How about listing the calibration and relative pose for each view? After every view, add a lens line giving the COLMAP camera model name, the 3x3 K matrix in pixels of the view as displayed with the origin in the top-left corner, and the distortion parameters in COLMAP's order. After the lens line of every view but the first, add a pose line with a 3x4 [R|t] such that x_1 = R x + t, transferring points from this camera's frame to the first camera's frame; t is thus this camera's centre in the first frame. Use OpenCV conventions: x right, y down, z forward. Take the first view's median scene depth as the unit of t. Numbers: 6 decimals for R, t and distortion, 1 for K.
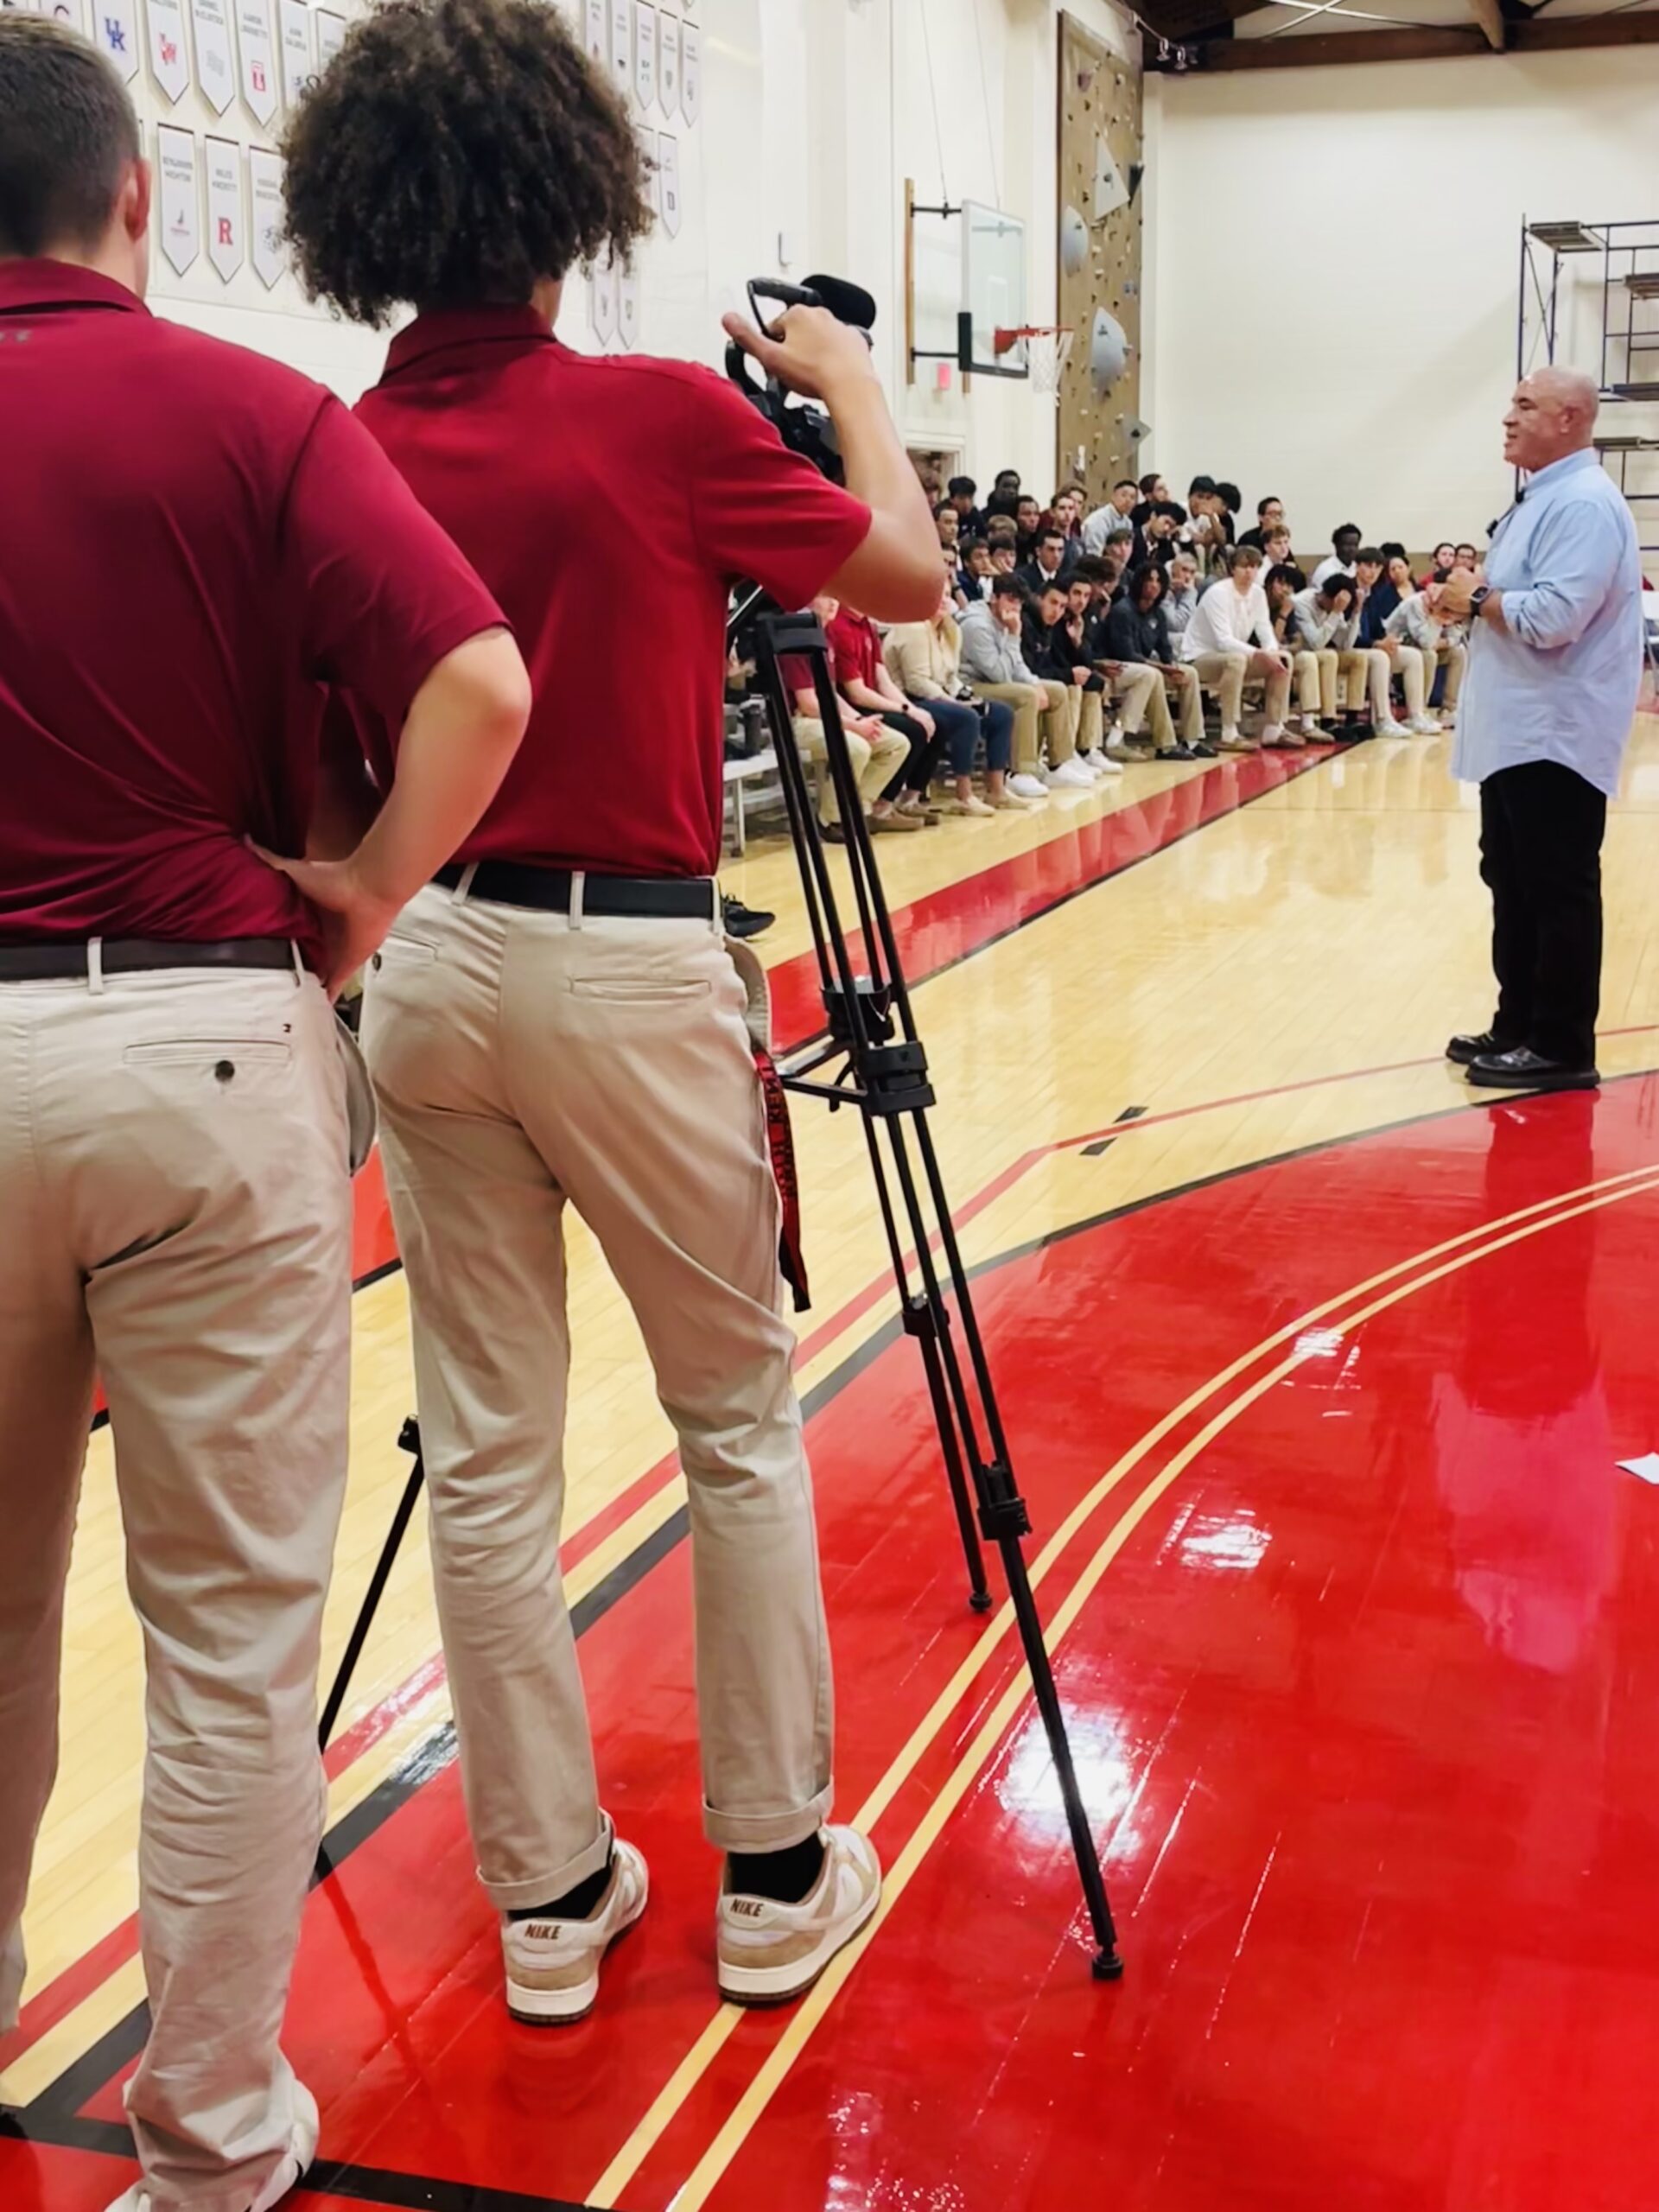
lens RADIAL K [[2897.4, 0, 827.6], [0, 2897.4, 1102.4], [0, 0, 1]] dist [0.063635, 0.000000]
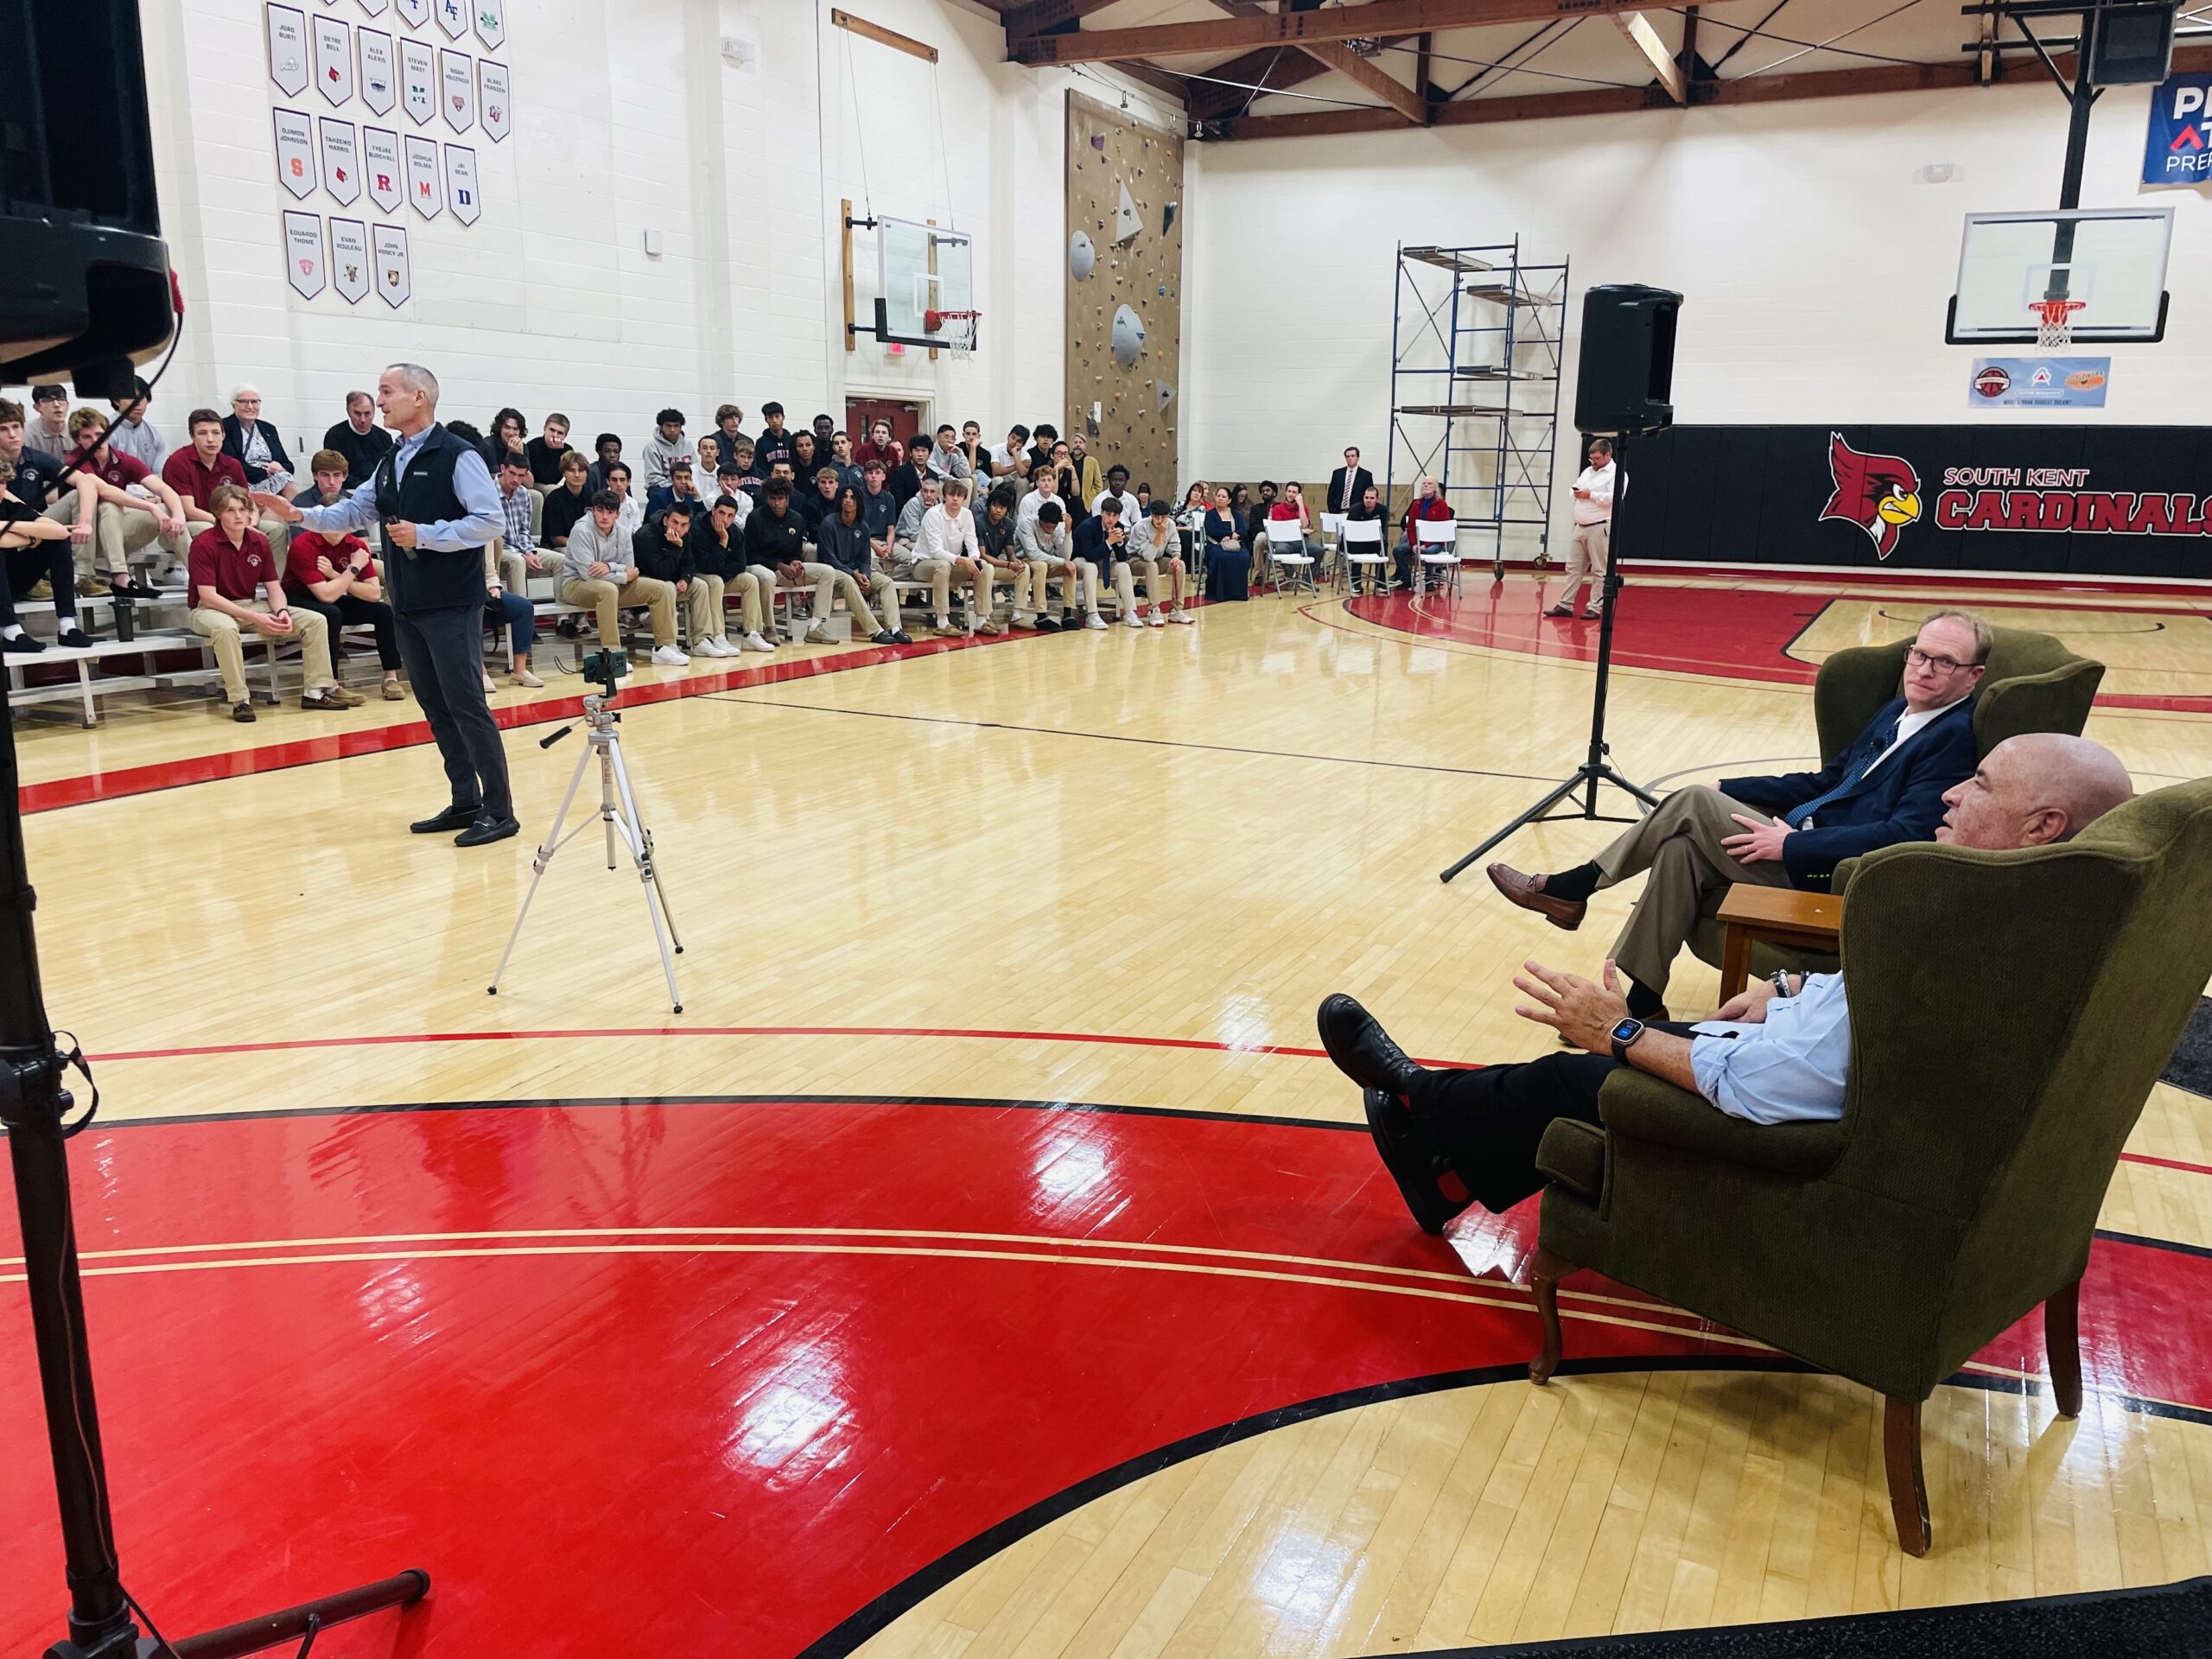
lens RADIAL K [[1669.8, 0, 1101.2], [0, 1669.8, 833.4], [0, 0, 1]] dist [0.064624, -0.082307]
pose [[0.985082, 0.066933, -0.158534, 0.286668], [-0.062238, 0.997468, 0.034402, -0.052624], [0.160435, -0.024022, 0.986754, 0.224739]]
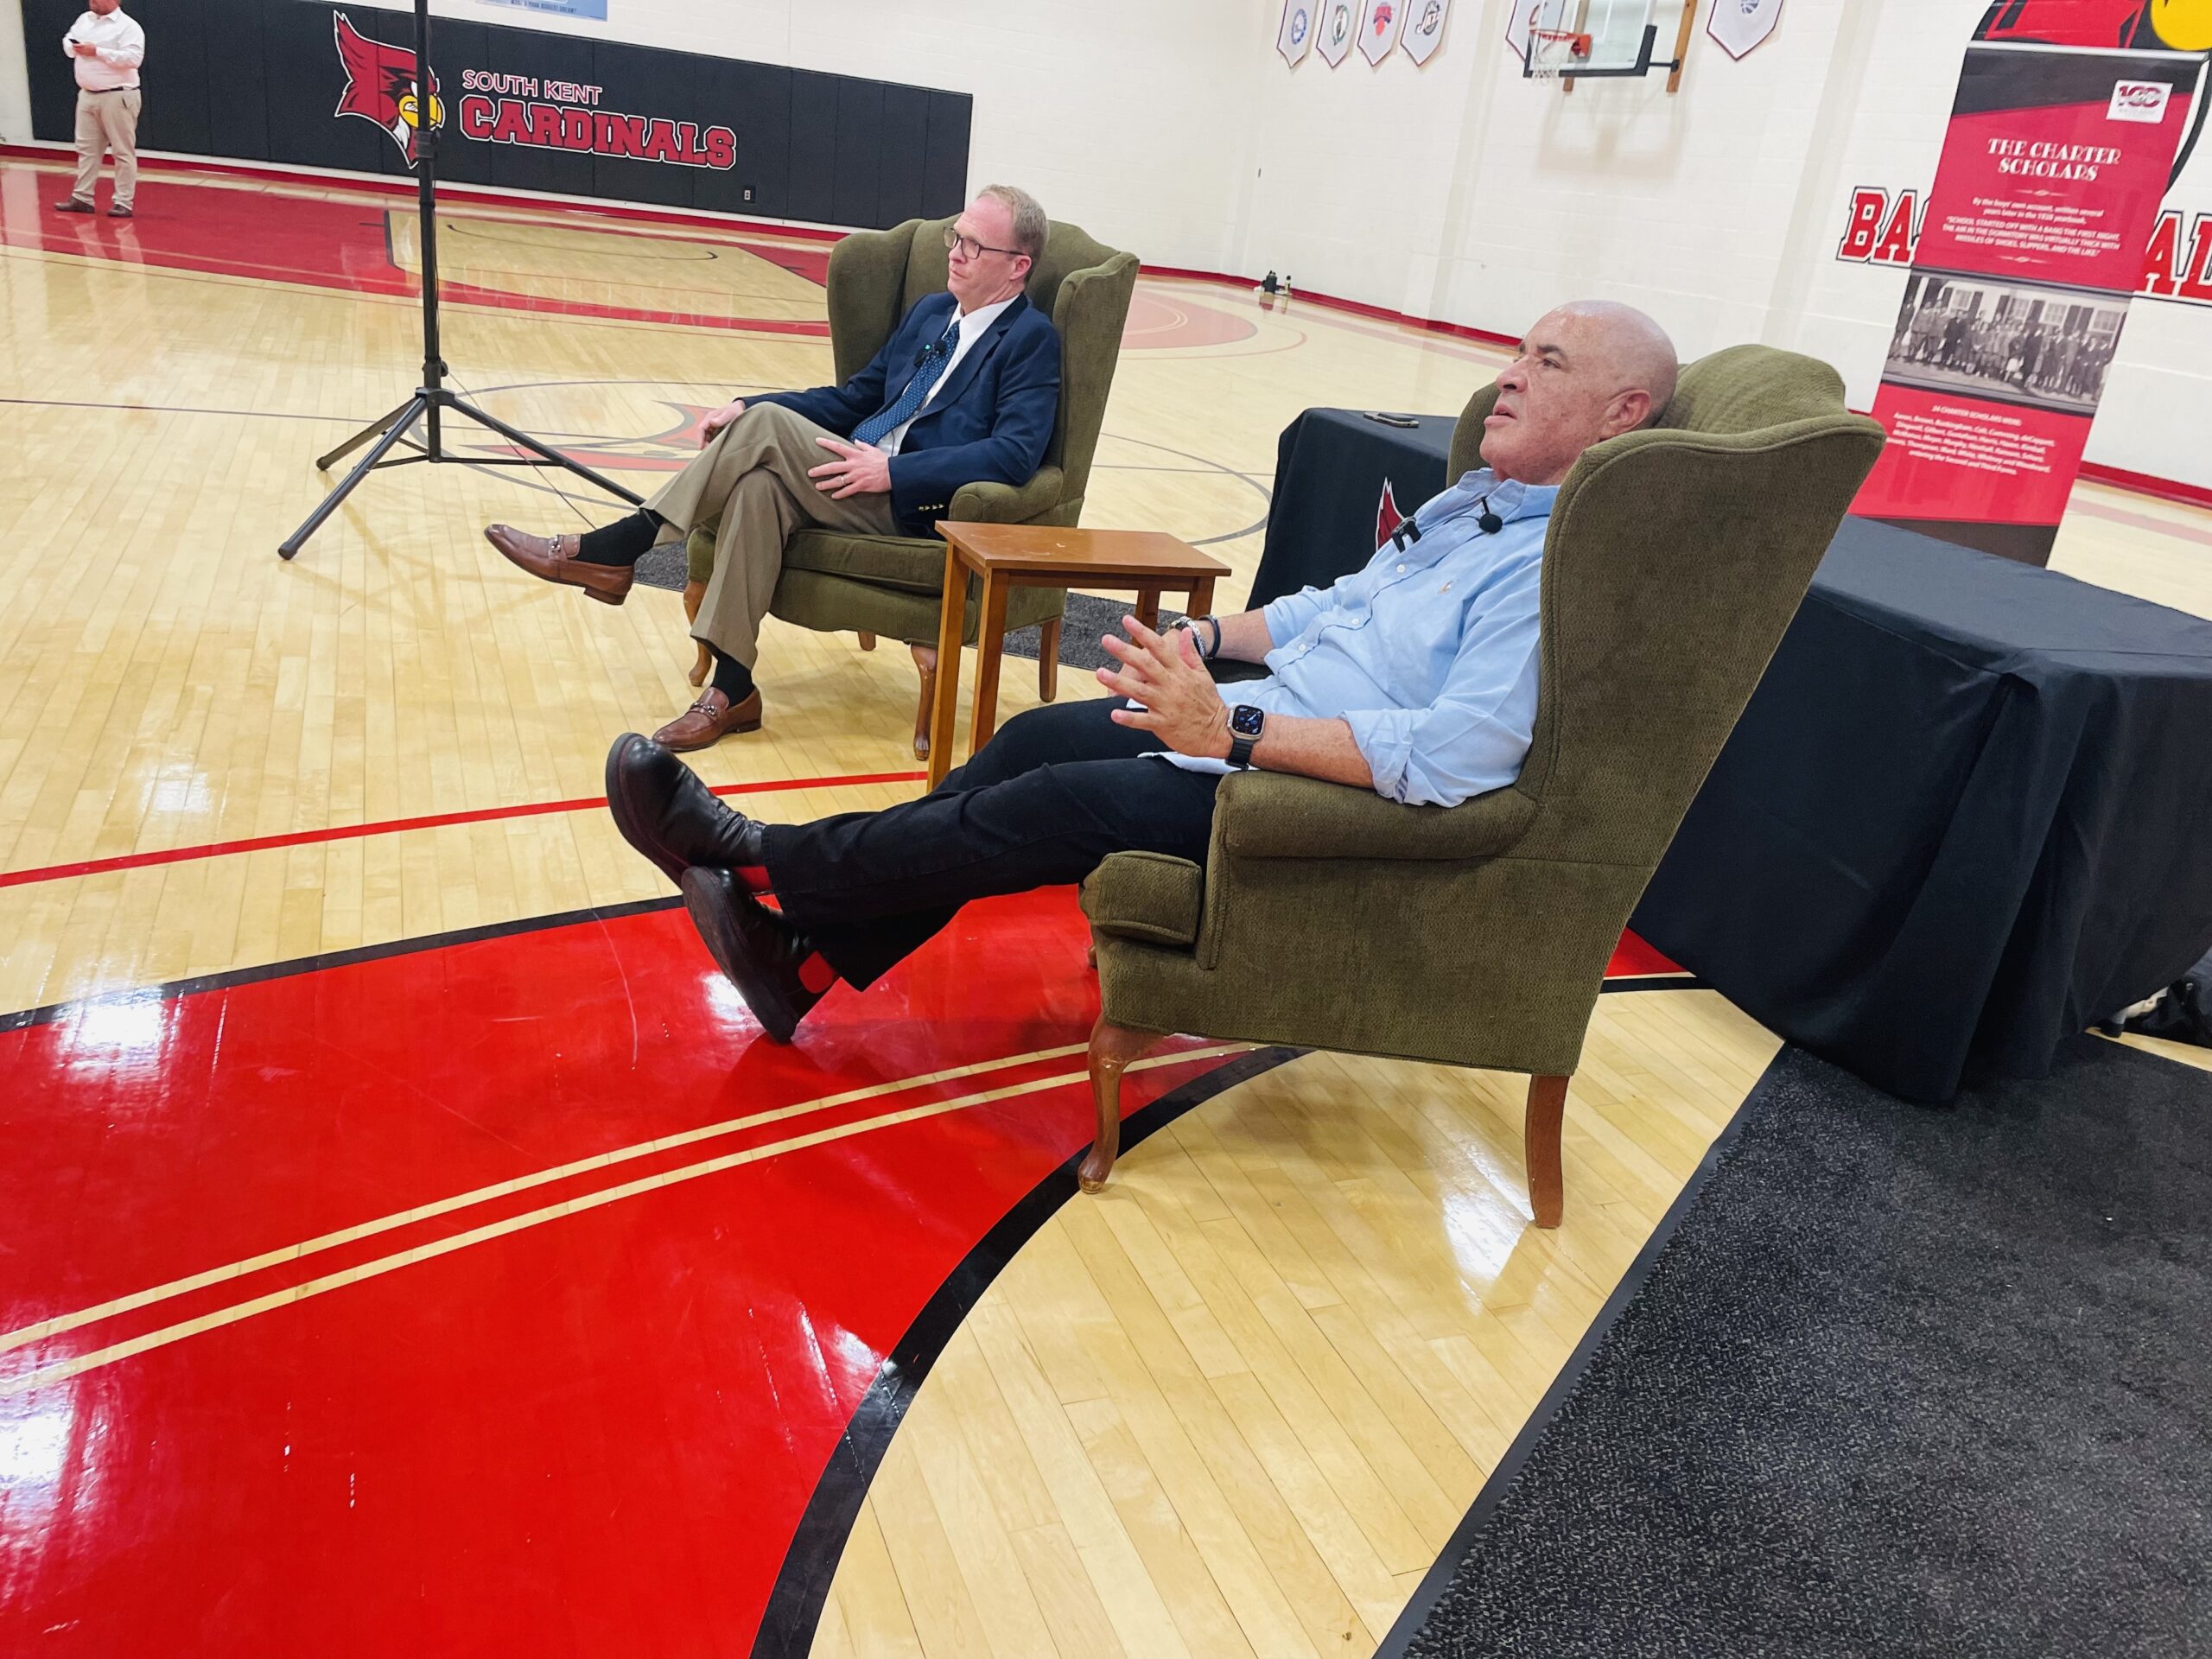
lens RADIAL K [[1669.8, 0, 1111.0], [0, 1669.8, 846.8], [0, 0, 1]] dist [0.064624, -0.082307]
pose [[0.769801, -0.133027, 0.624268, 0.244368], [-0.006448, 0.976370, 0.216008, -0.049412], [-0.638251, -0.170308, 0.750753, 0.284827]]
